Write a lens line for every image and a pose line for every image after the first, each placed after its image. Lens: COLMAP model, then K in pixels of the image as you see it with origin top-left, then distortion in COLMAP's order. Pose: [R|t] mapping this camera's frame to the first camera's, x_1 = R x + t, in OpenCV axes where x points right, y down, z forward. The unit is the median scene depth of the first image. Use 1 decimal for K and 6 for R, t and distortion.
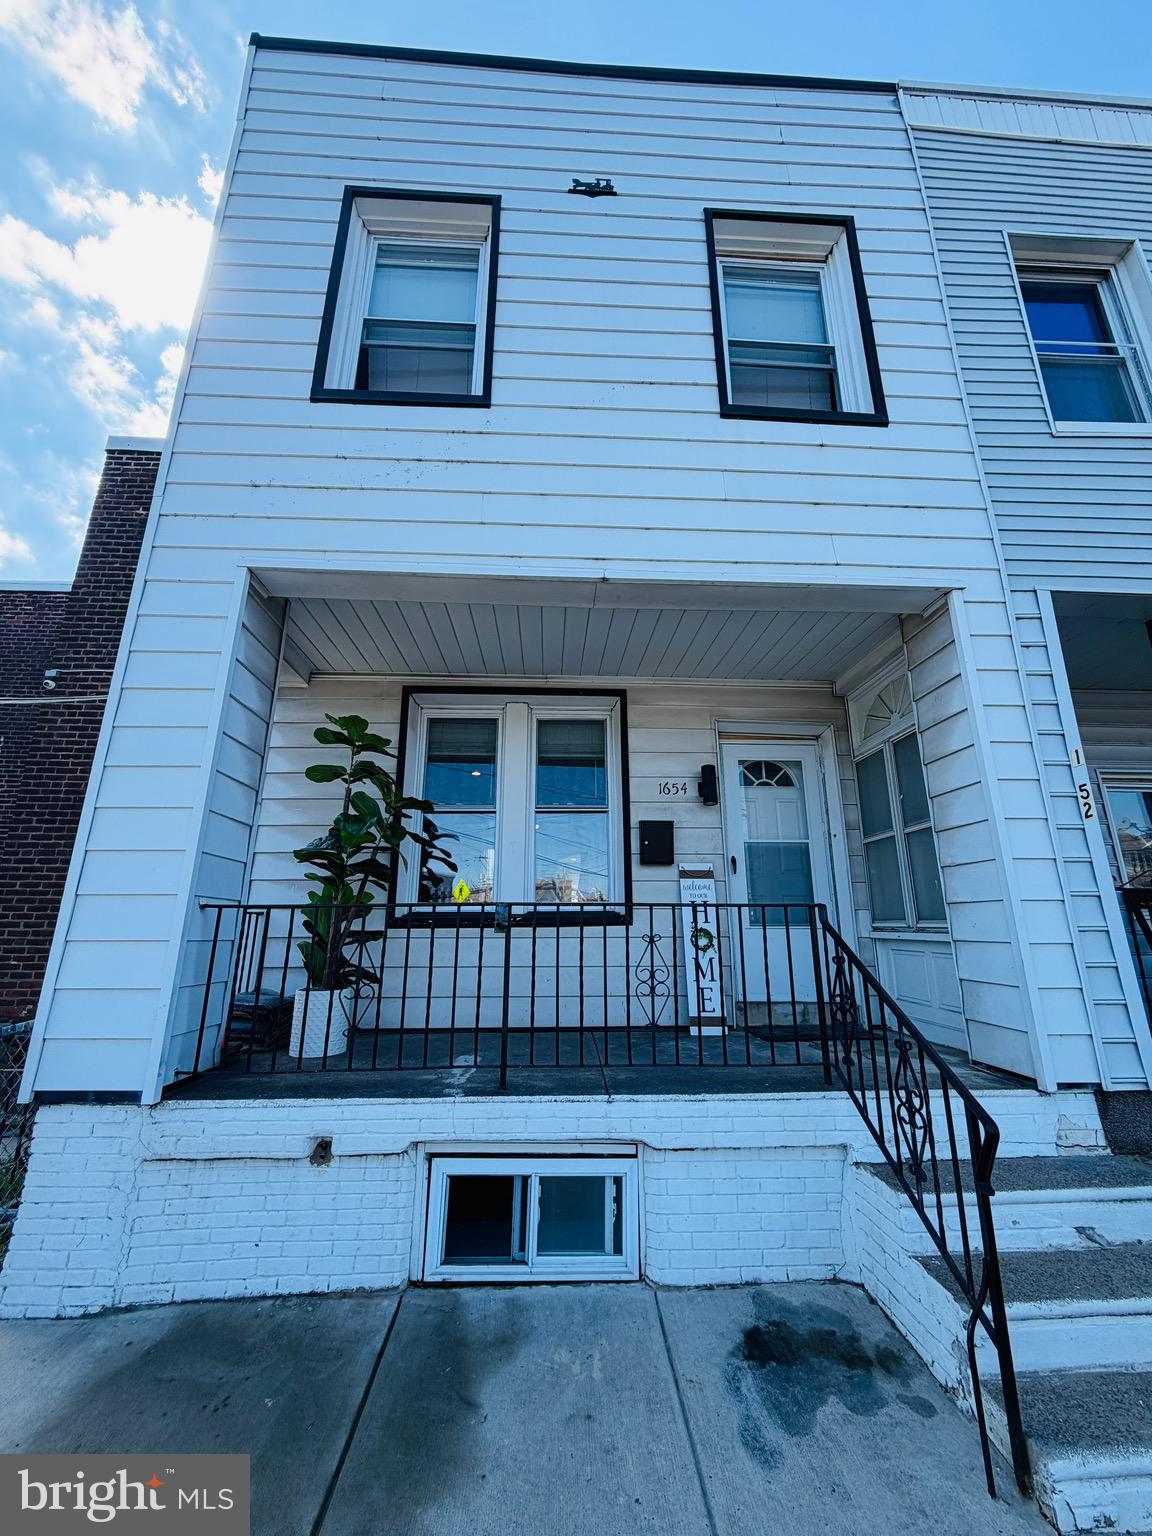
lens RADIAL K [[604.3, 0, 577.2], [0, 604.3, 763.7], [0, 0, 1]] dist [0.000524, -0.000223]
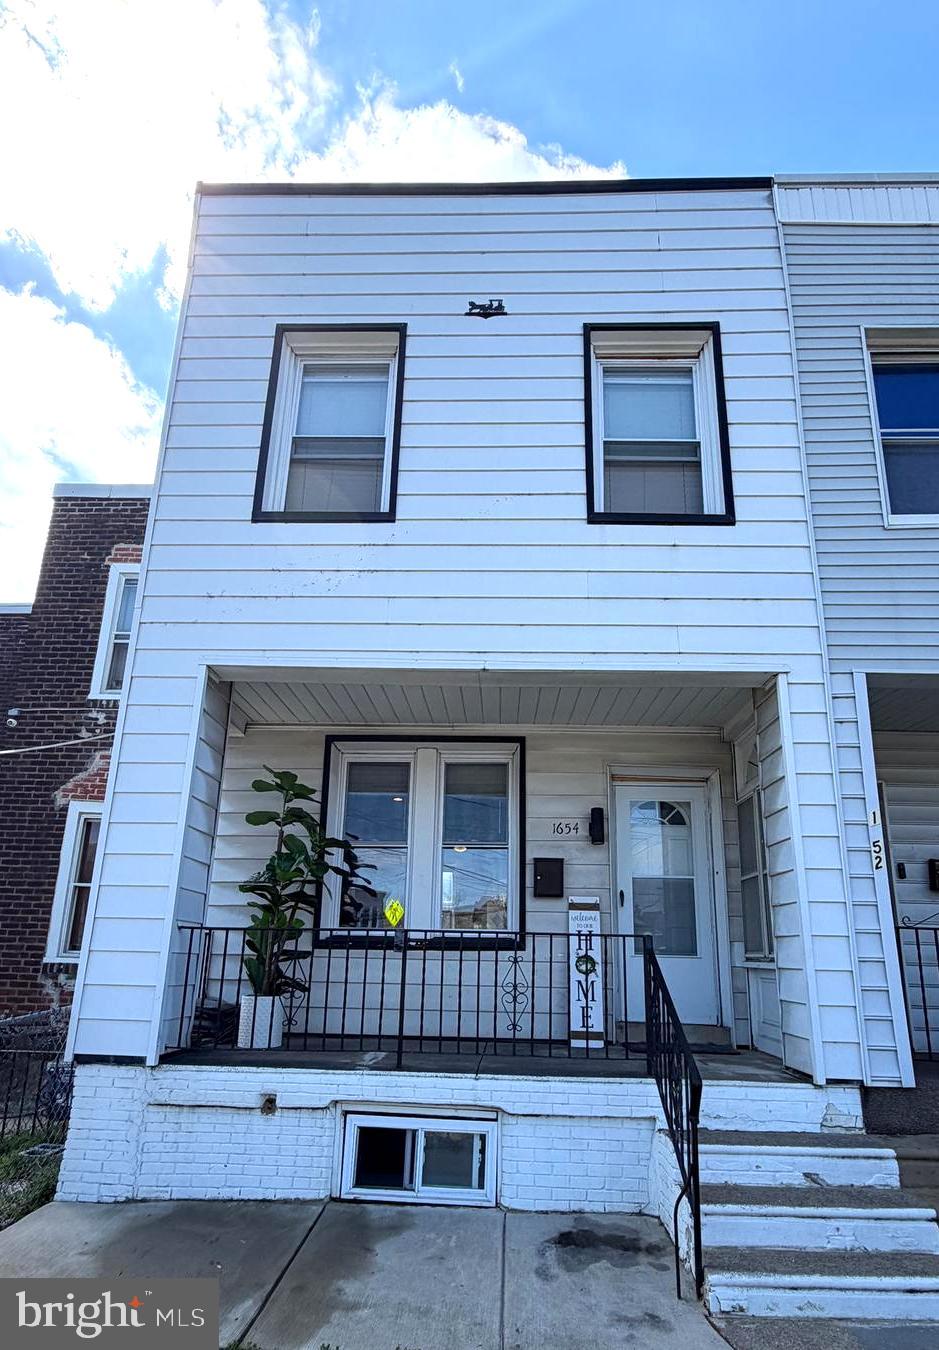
lens RADIAL K [[732.5, 0, 470.9], [0, 732.5, 768.4], [0, 0, 1]] dist [-0.000209, 0.001120]
pose [[0.996151, 0.000377, -0.087649, 0.140761], [0.000610, 0.999937, 0.011237, -0.114148], [0.087647, -0.011248, 0.996088, -0.471724]]
